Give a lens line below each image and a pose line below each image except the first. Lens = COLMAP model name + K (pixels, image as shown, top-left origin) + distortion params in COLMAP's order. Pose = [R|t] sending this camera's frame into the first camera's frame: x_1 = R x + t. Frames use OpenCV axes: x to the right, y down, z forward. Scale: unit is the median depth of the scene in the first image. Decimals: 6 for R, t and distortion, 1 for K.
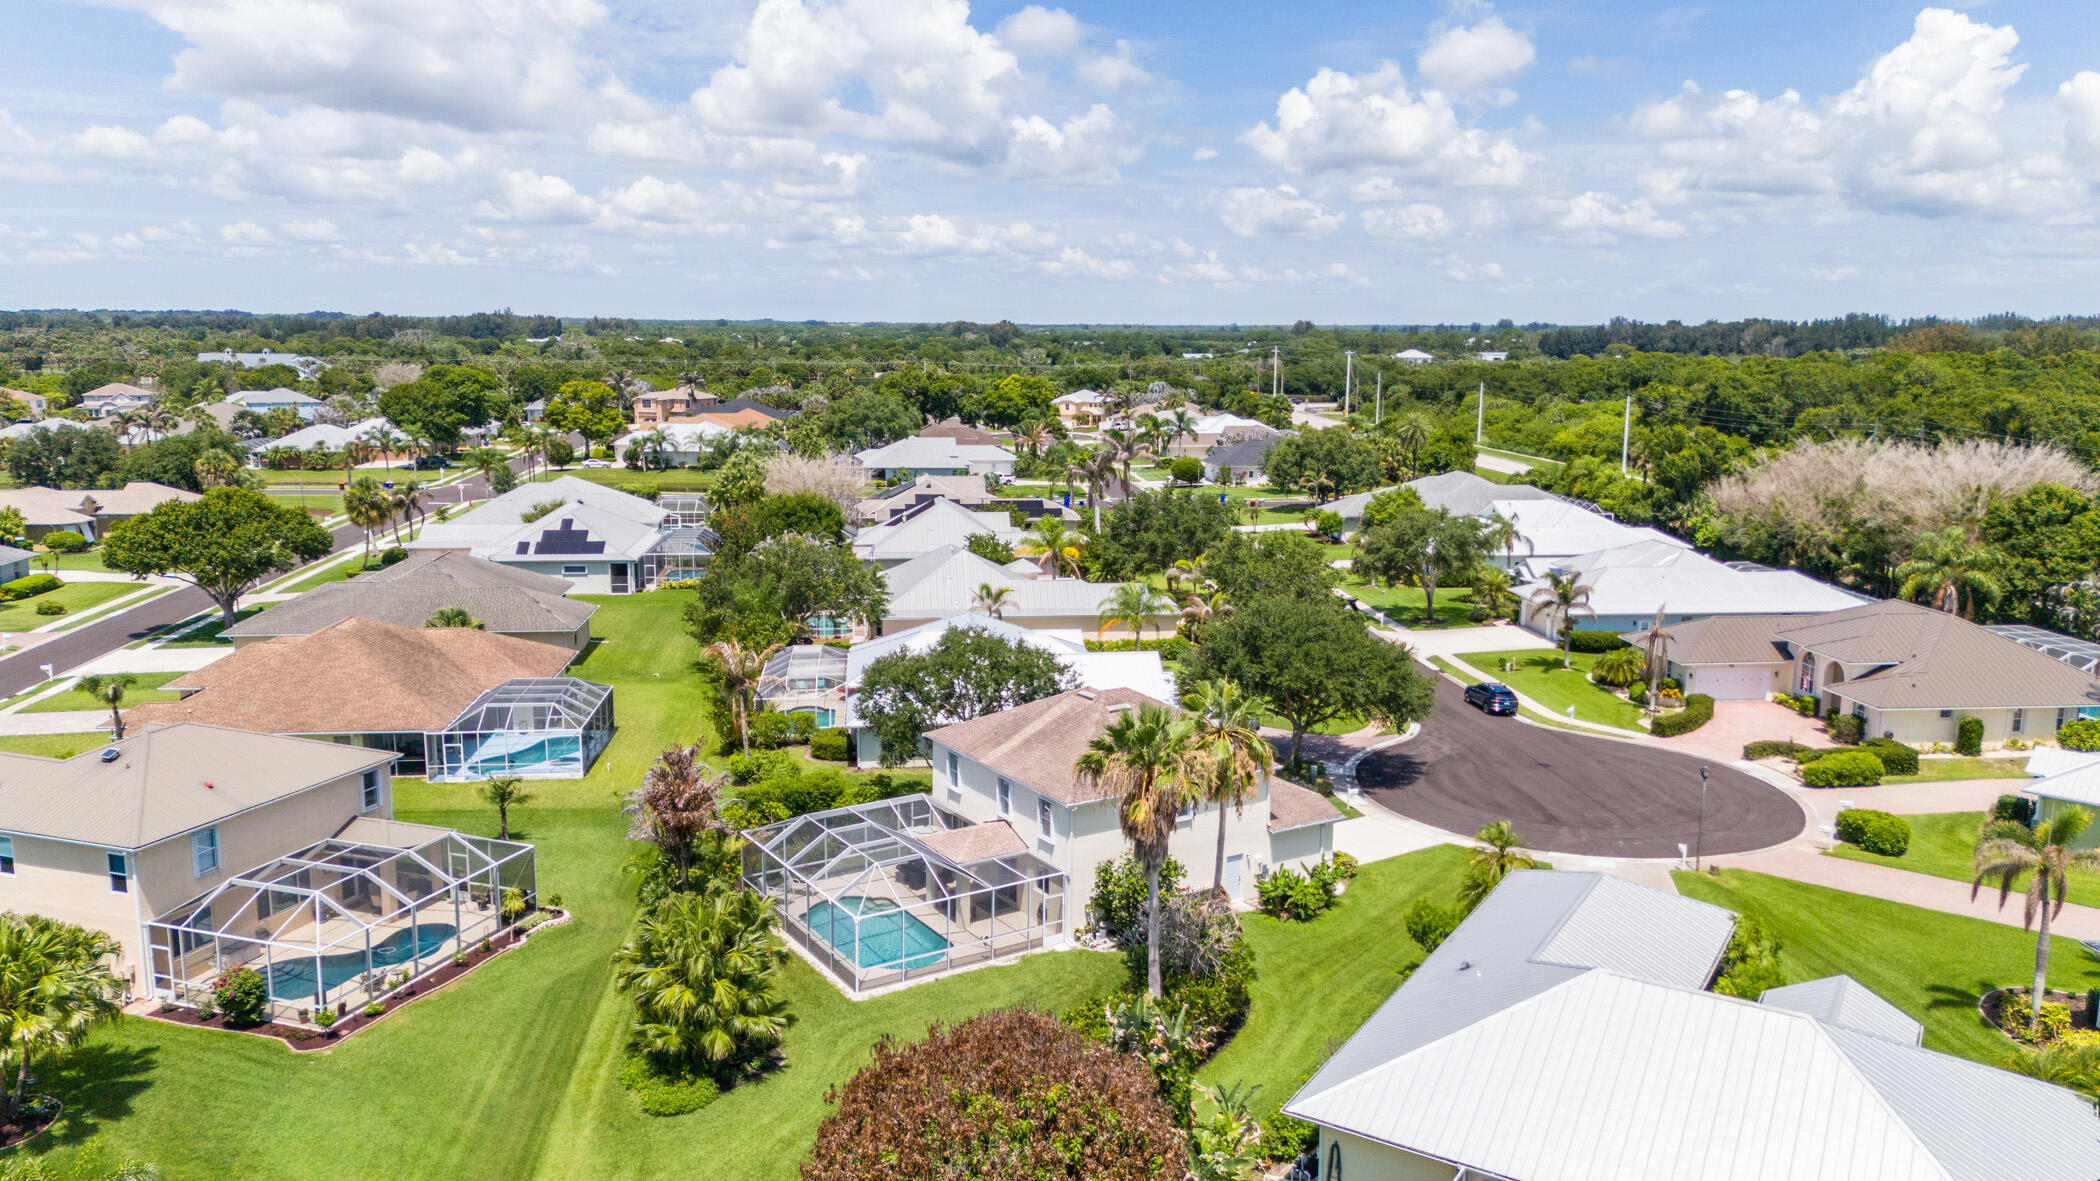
lens RADIAL K [[1532.3, 0, 1050.0], [0, 1532.3, 590.5], [0, 0, 1]] dist [0.070222, -0.059514]
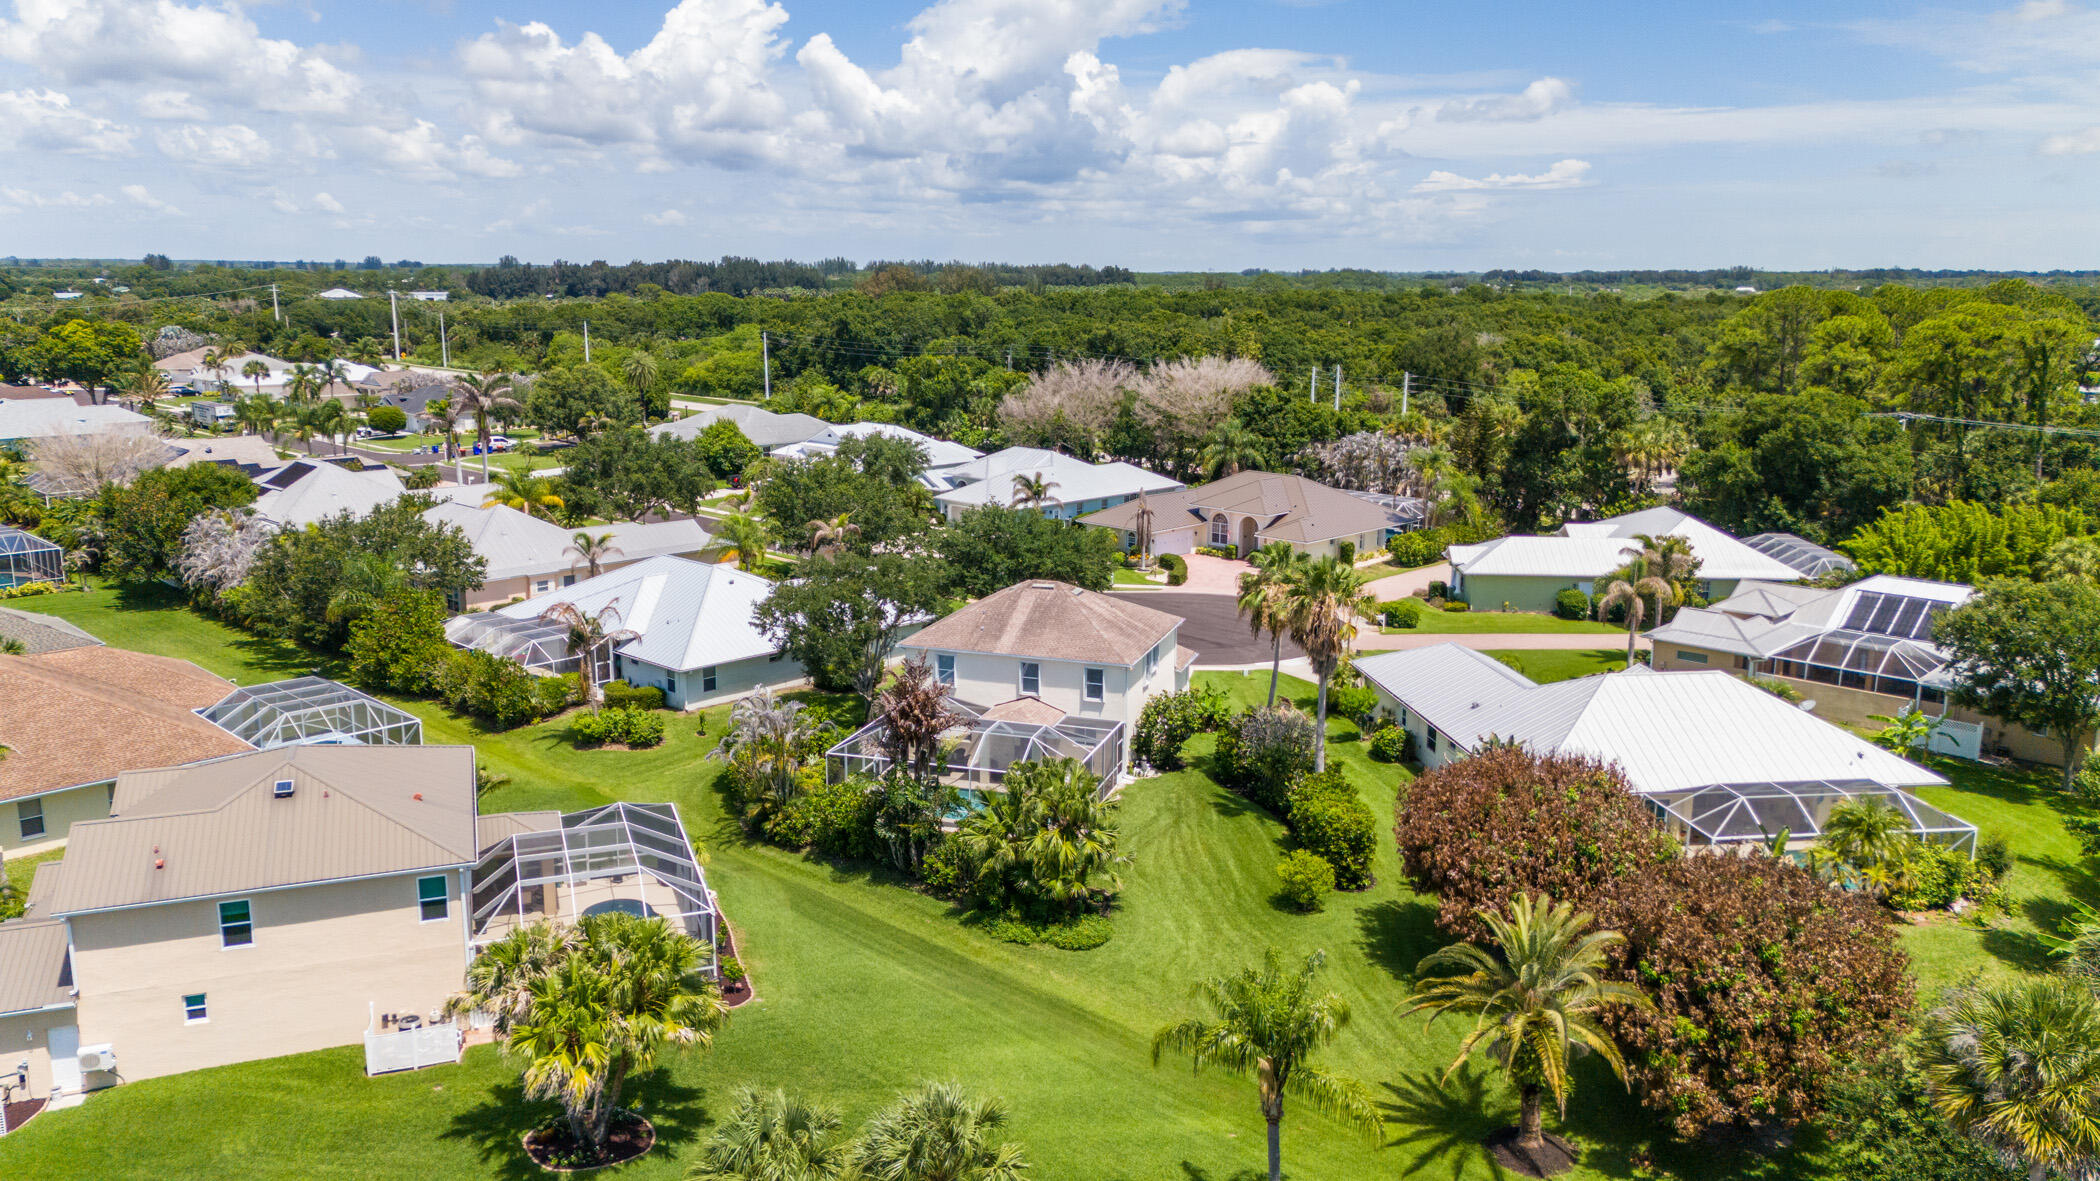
lens RADIAL K [[1532.3, 0, 1050.0], [0, 1532.3, 590.5], [0, 0, 1]] dist [0.070222, -0.059514]
pose [[0.767055, -0.131070, 0.628050, -0.188225], [0.107132, 0.991333, 0.076041, -0.004547], [-0.632573, 0.008957, 0.774449, 0.021826]]
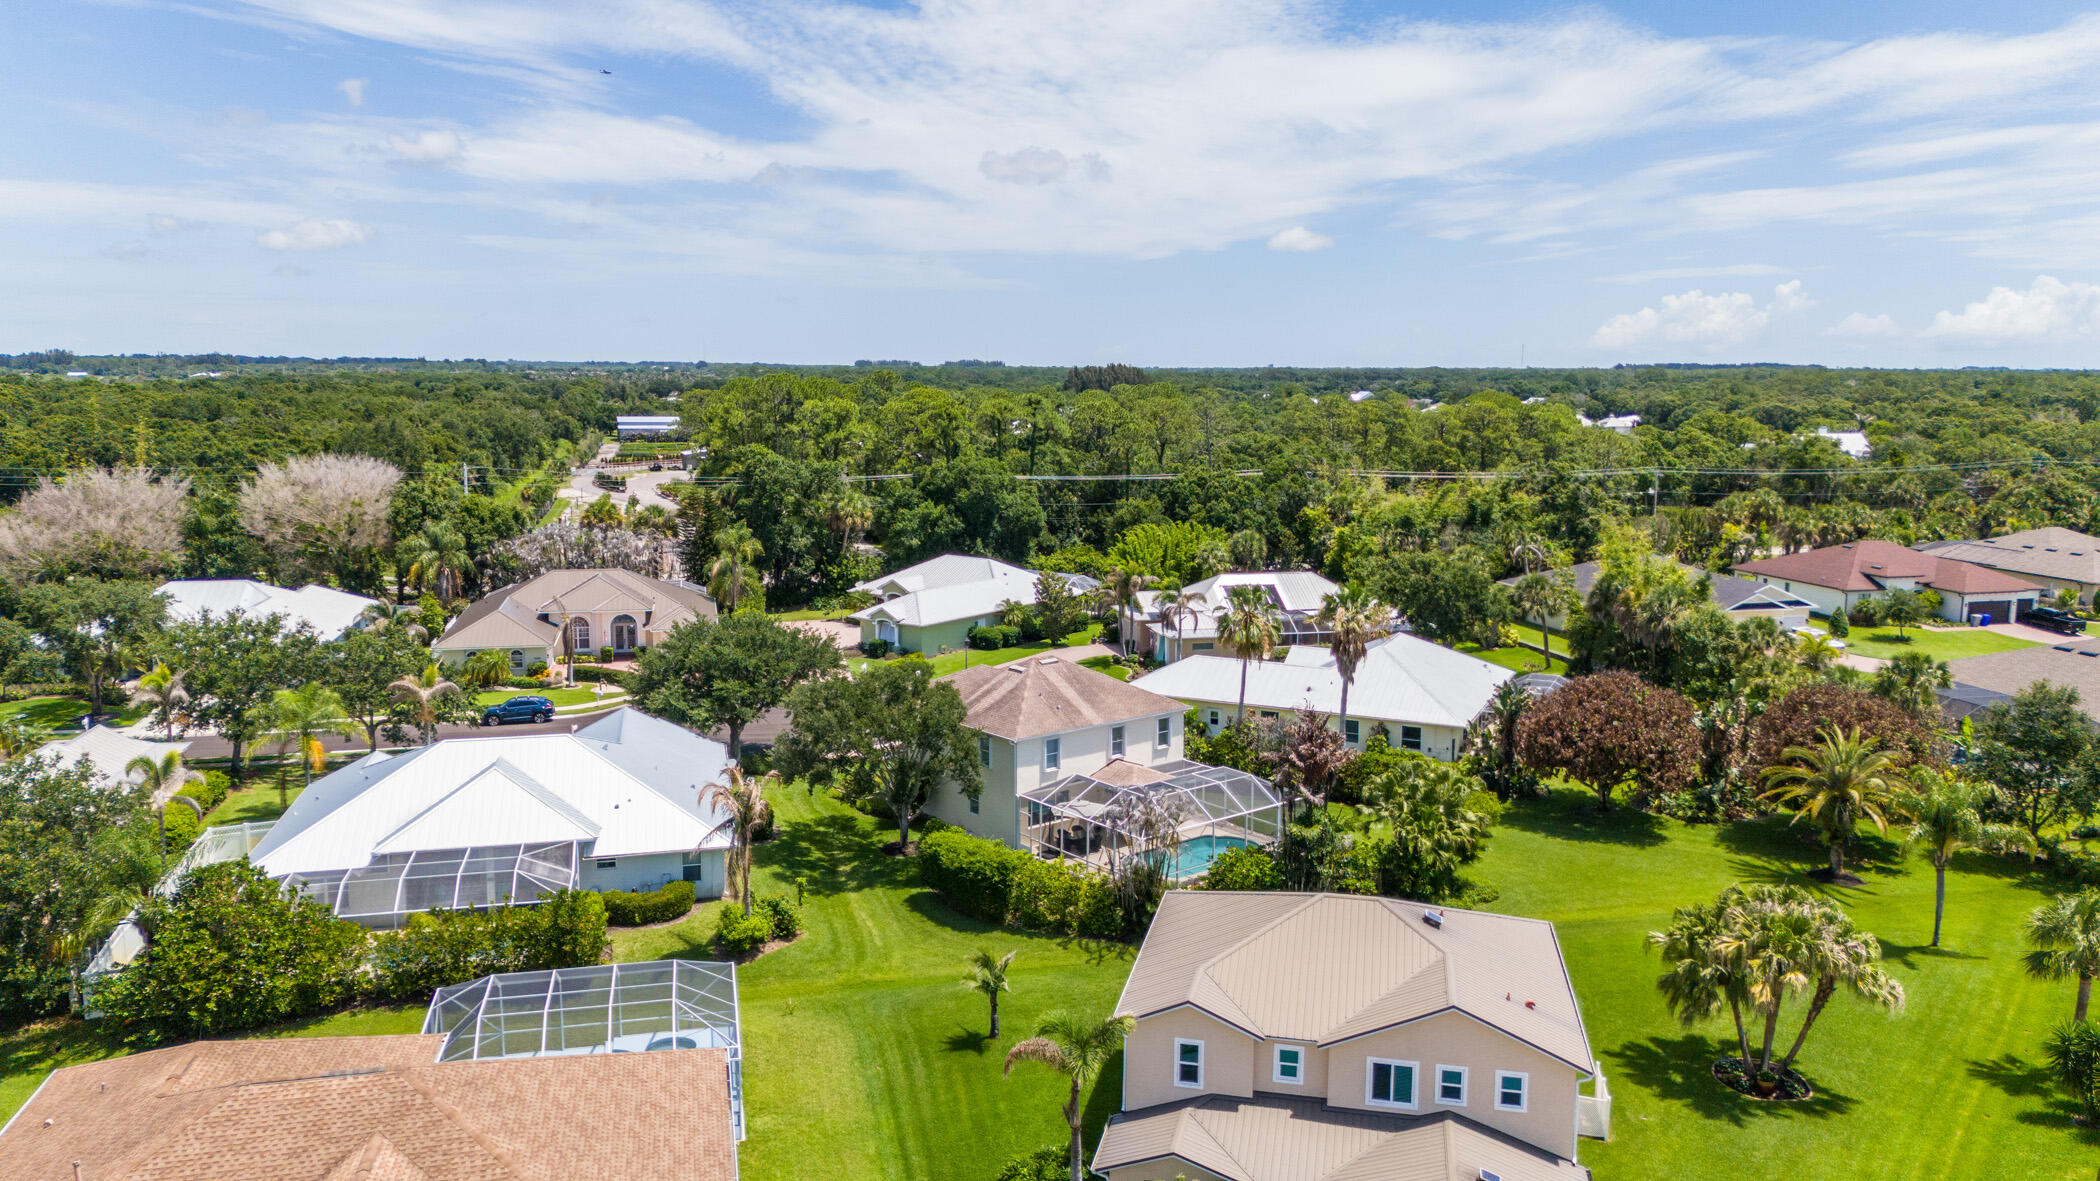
lens RADIAL K [[1532.3, 0, 1050.0], [0, 1532.3, 590.5], [0, 0, 1]] dist [0.070222, -0.059514]
pose [[-0.127943, -0.149699, 0.980419, -0.311920], [0.162169, 0.972081, 0.169589, -0.052086], [-0.978433, 0.180691, -0.100095, 0.293917]]
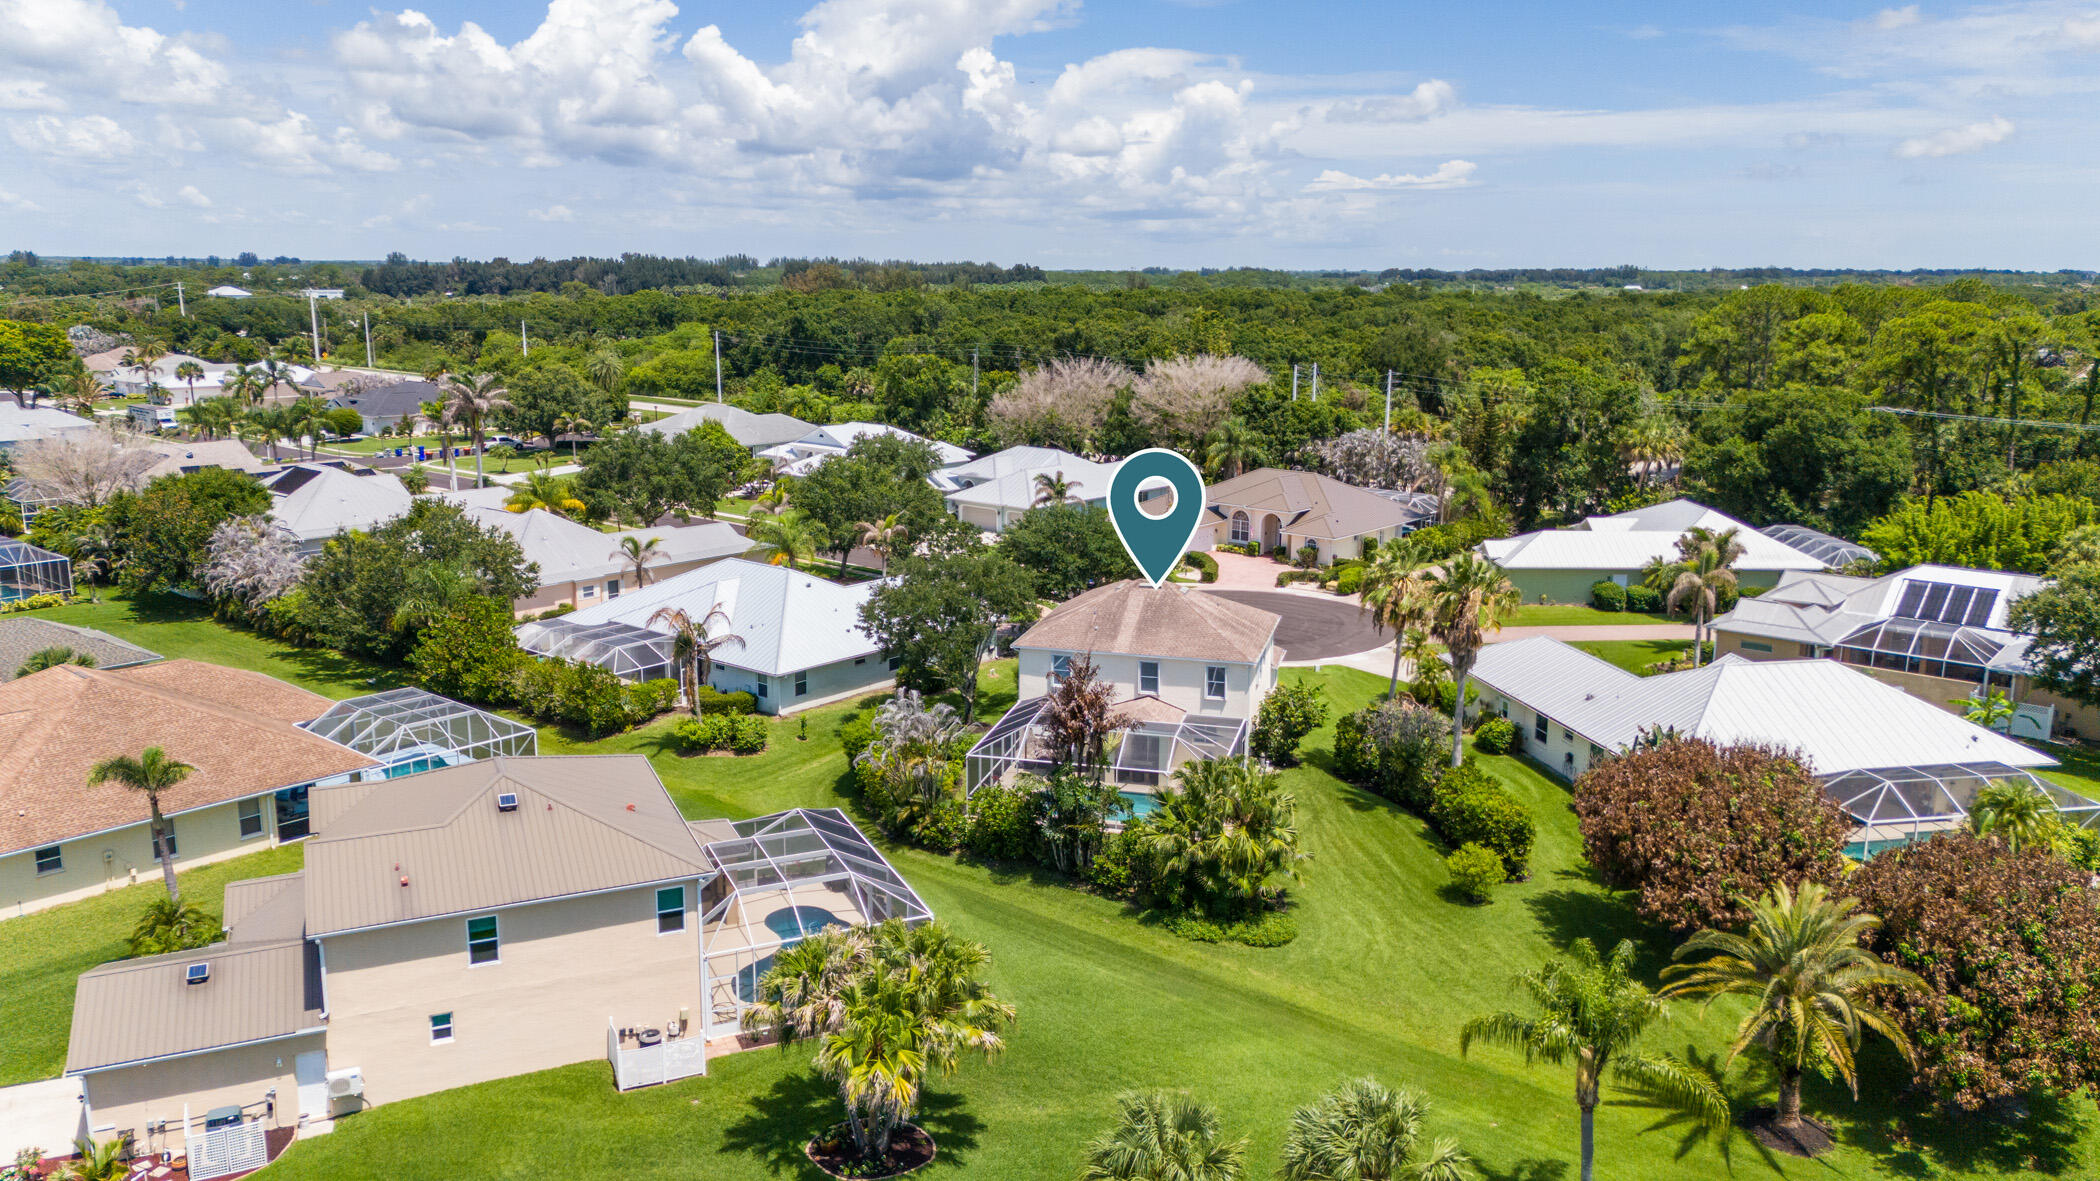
lens RADIAL K [[1532.3, 0, 1050.0], [0, 1532.3, 590.5], [0, 0, 1]] dist [0.070222, -0.059514]
pose [[0.723649, -0.141558, 0.675495, -0.219815], [0.114755, 0.989794, 0.084488, -0.009619], [-0.680561, 0.016376, 0.732508, 0.049035]]
